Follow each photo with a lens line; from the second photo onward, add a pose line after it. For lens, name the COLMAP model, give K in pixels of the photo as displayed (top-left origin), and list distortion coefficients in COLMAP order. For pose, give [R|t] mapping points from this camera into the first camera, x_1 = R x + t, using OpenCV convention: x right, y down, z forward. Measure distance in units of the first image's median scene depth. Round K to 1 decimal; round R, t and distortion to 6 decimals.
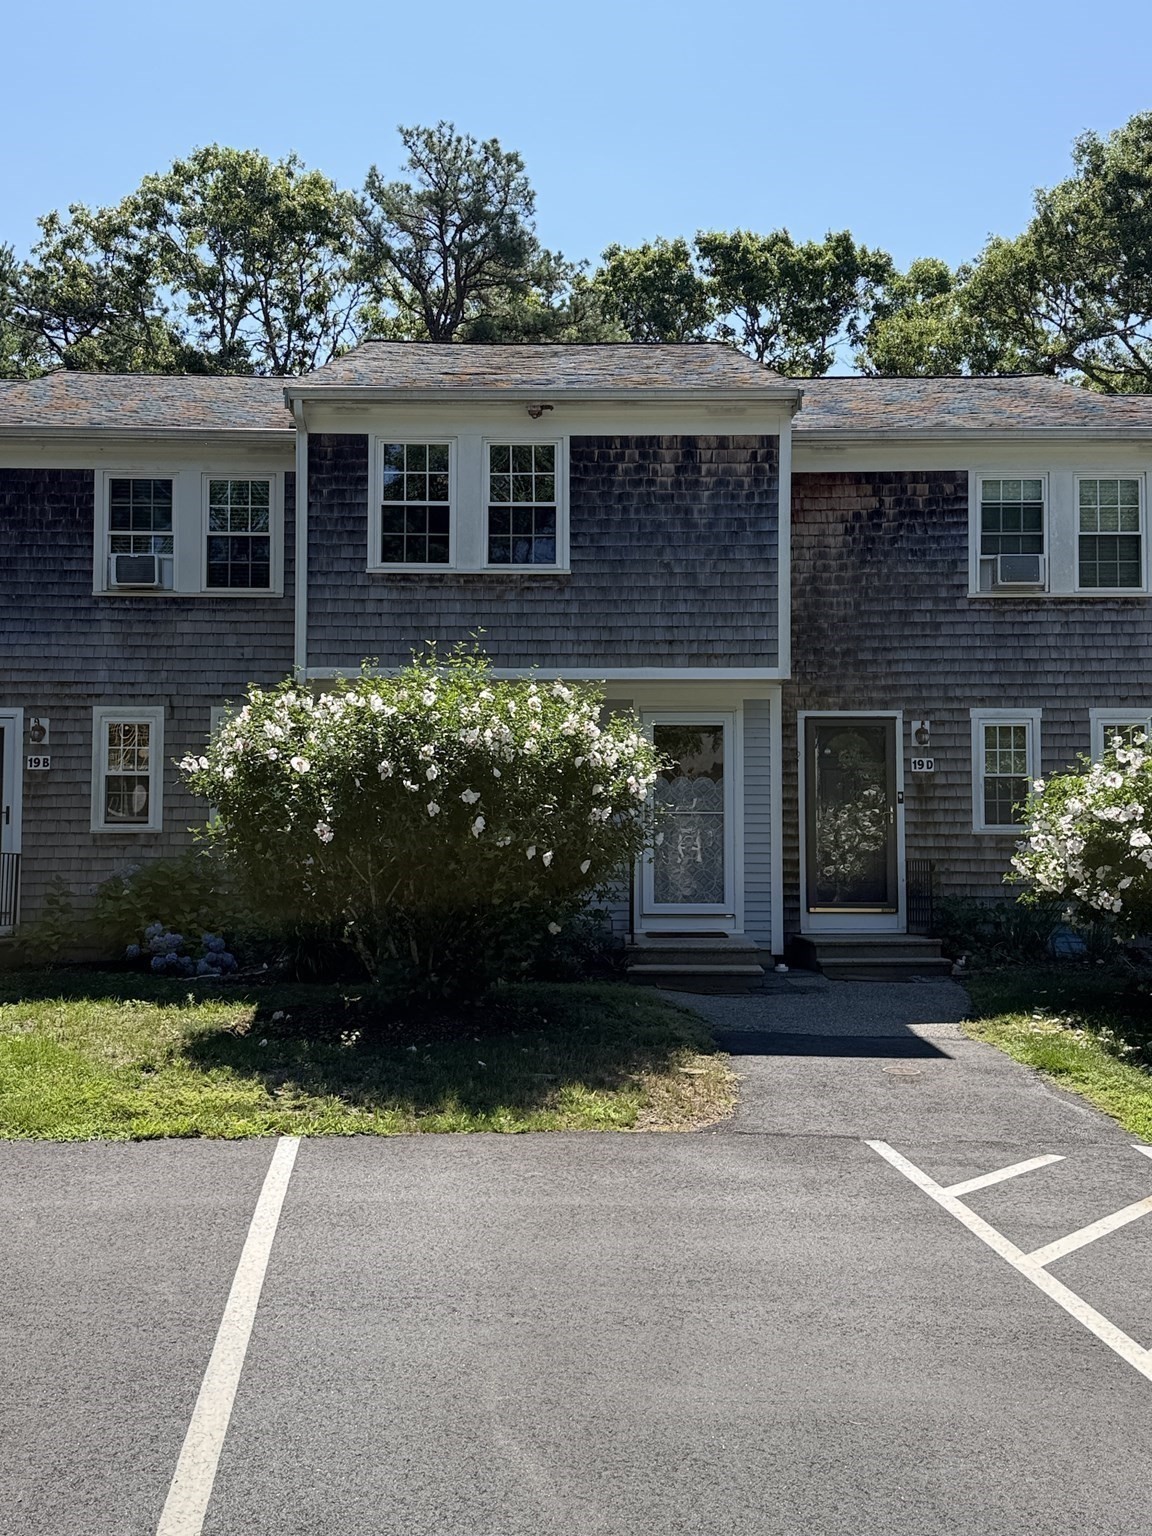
lens RADIAL K [[1530.2, 0, 568.7], [0, 1530.2, 774.5], [0, 0, 1]] dist [0.192791, -0.402705]
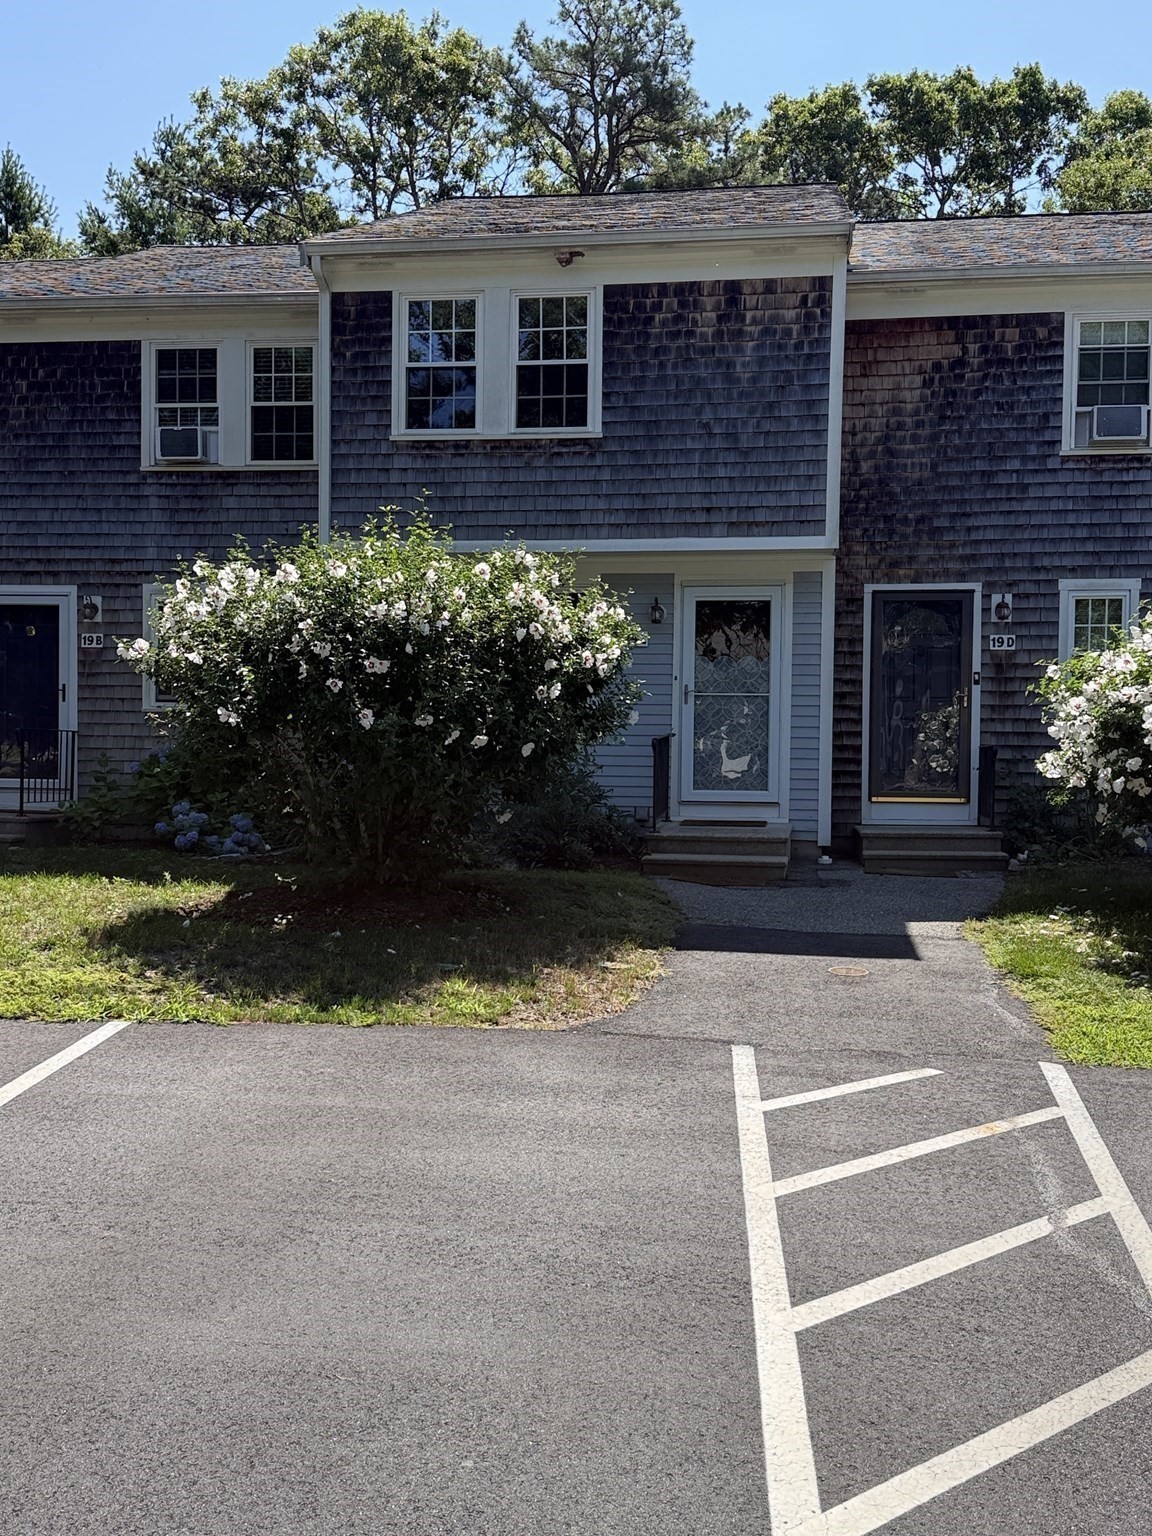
lens RADIAL K [[1530.2, 0, 568.7], [0, 1530.2, 774.5], [0, 0, 1]] dist [0.192791, -0.402705]
pose [[0.989186, 0.011766, -0.146194, 0.110088], [-0.001237, 0.997411, 0.071900, 0.006044], [0.146662, -0.070942, 0.986640, 0.050915]]
